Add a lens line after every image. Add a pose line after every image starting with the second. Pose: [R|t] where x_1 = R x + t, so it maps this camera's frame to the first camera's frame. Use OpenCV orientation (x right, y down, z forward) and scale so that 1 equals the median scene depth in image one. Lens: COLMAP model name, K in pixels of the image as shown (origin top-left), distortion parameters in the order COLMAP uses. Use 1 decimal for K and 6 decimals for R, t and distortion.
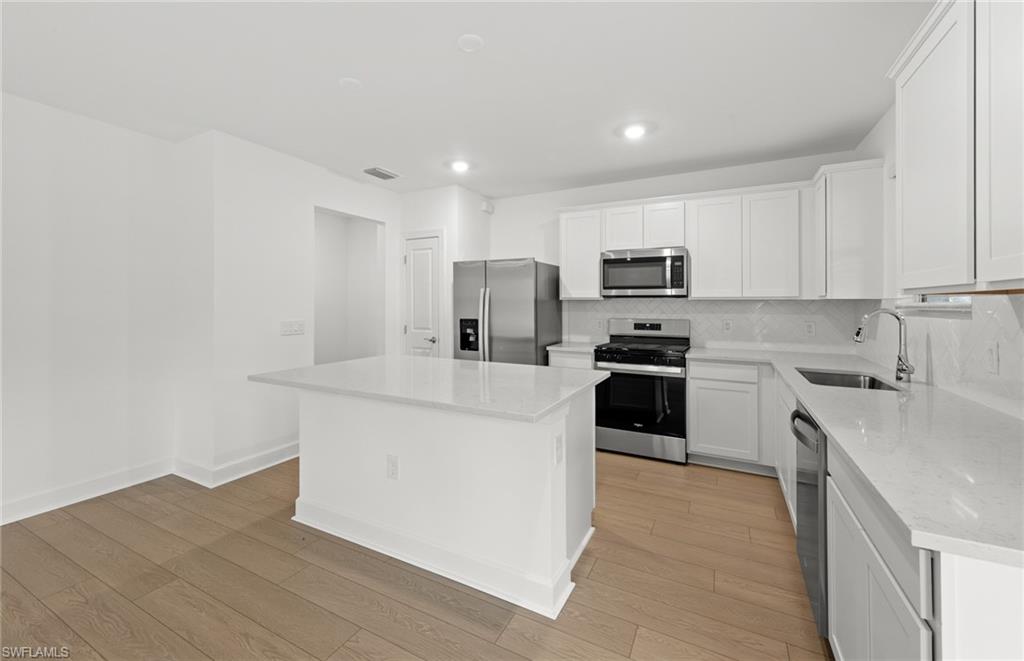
lens RADIAL K [[409.9, 0, 509.3], [0, 409.9, 304.0], [0, 0, 1]] dist [0.002176, 0.000167]
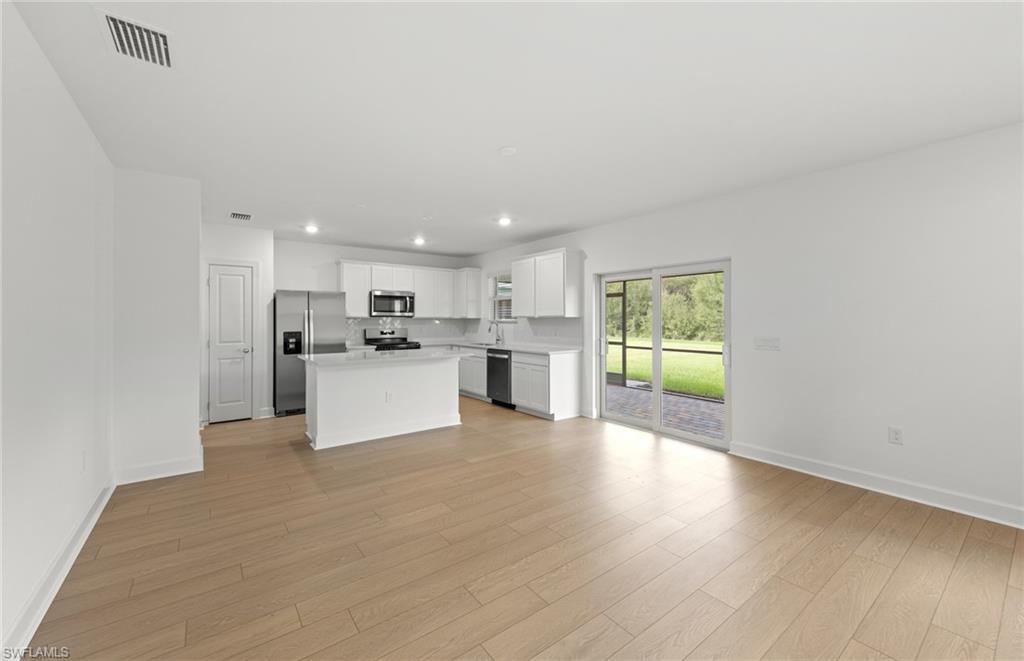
lens RADIAL K [[401.7, 0, 513.3], [0, 401.7, 319.9], [0, 0, 1]] dist [0.002255, 0.000175]
pose [[0.428721, -0.003506, 0.903430, -1.090605], [0.002714, 0.999993, 0.002593, -0.005108], [-0.903433, 0.001341, 0.428727, -0.281727]]
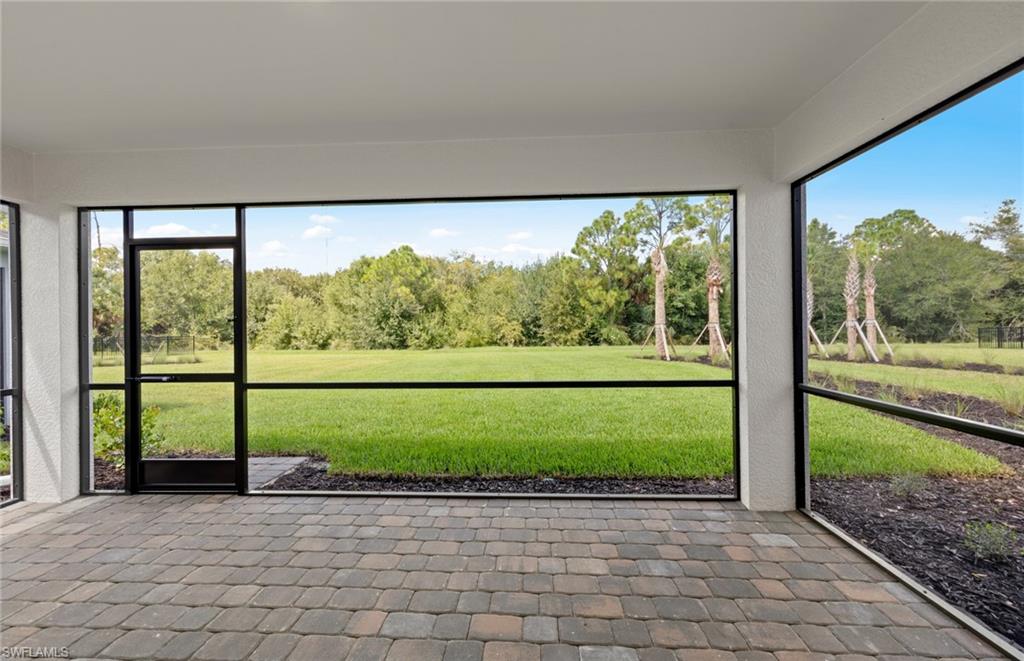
lens RADIAL K [[401.7, 0, 513.3], [0, 401.7, 319.9], [0, 0, 1]] dist [0.002255, 0.000175]
pose [[-0.423690, 0.014791, 0.905687, 0.271871], [0.012773, 0.999865, -0.010354, 0.034526], [-0.905717, 0.007181, -0.423822, -0.026462]]
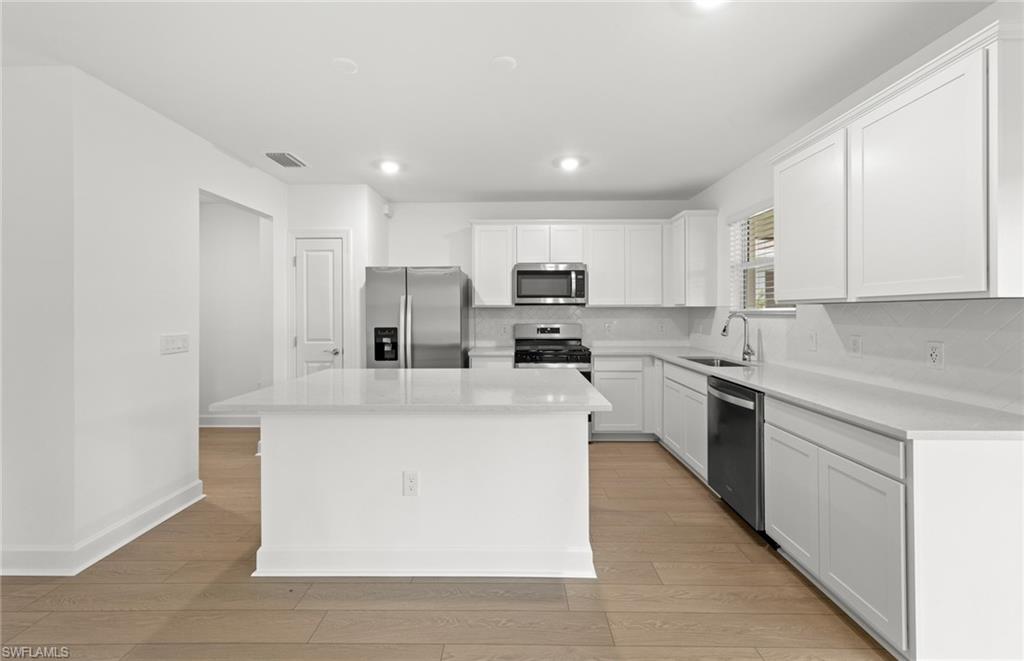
lens RADIAL K [[405.4, 0, 511.5], [0, 405.4, 314.6], [0, 0, 1]] dist [0.001790, 0.000220]
pose [[0.893088, -0.008998, 0.449792, -0.282326], [0.005521, 0.999944, 0.009040, -0.000591], [-0.449848, -0.005590, 0.893088, 0.031780]]
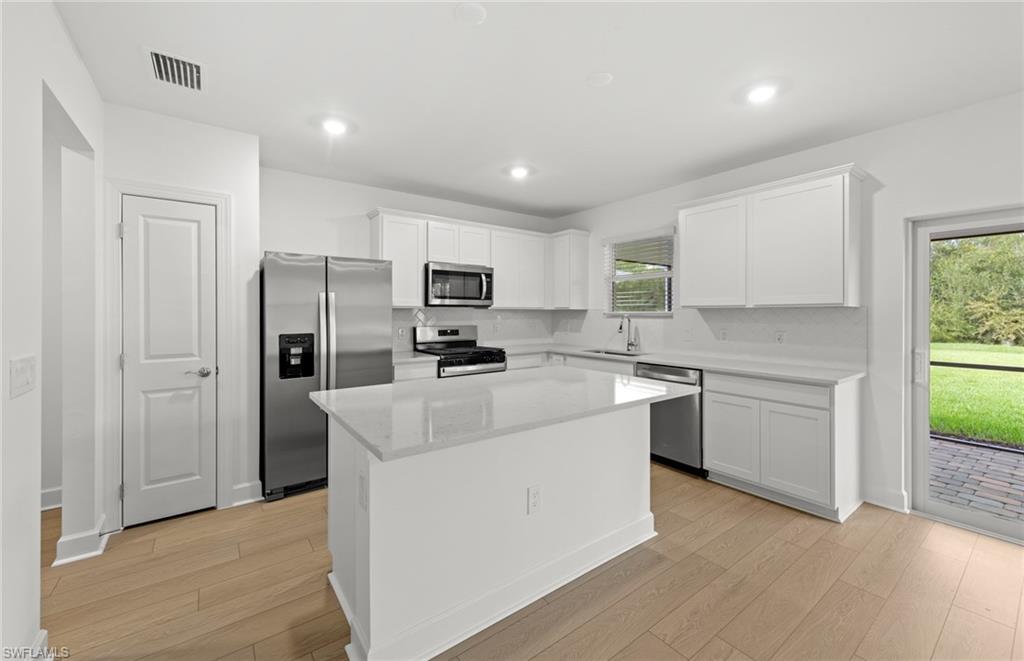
lens RADIAL K [[405.4, 0, 511.5], [0, 405.4, 314.6], [0, 0, 1]] dist [0.001790, 0.000220]
pose [[0.438099, -0.007275, 0.898897, -0.618574], [0.001251, 0.999971, 0.007484, -0.002588], [-0.898926, -0.002154, 0.438096, 0.378803]]
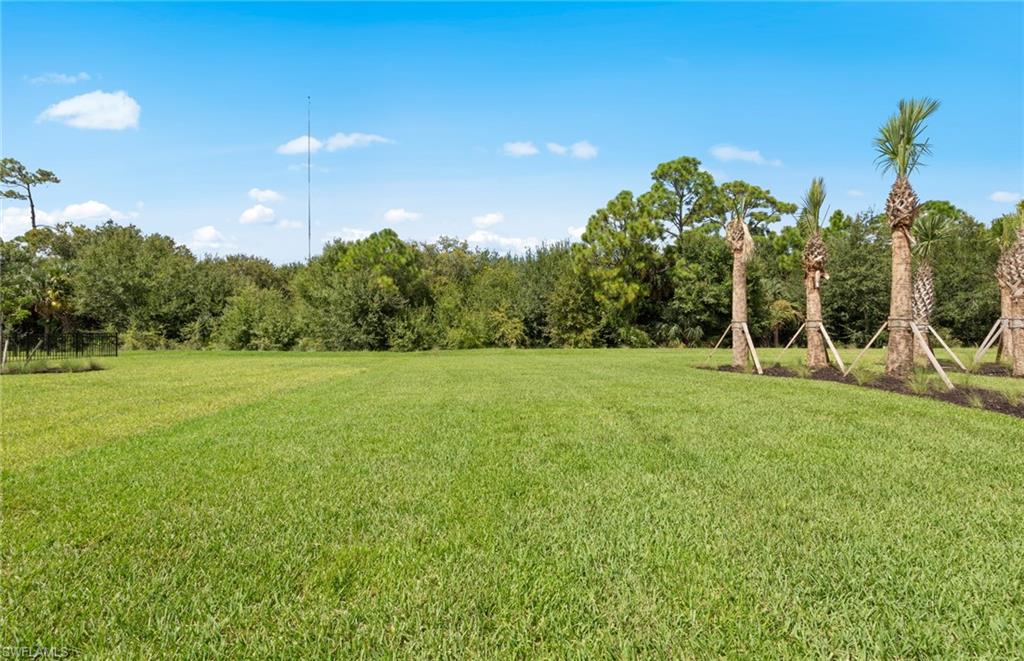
lens RADIAL K [[405.4, 0, 511.5], [0, 405.4, 314.6], [0, 0, 1]] dist [0.001790, 0.000220]
pose [[-0.452707, 0.018613, 0.891465, 1.450304], [0.003872, 0.999814, -0.018909, 0.046351], [-0.891651, -0.005108, -0.452694, -0.262776]]
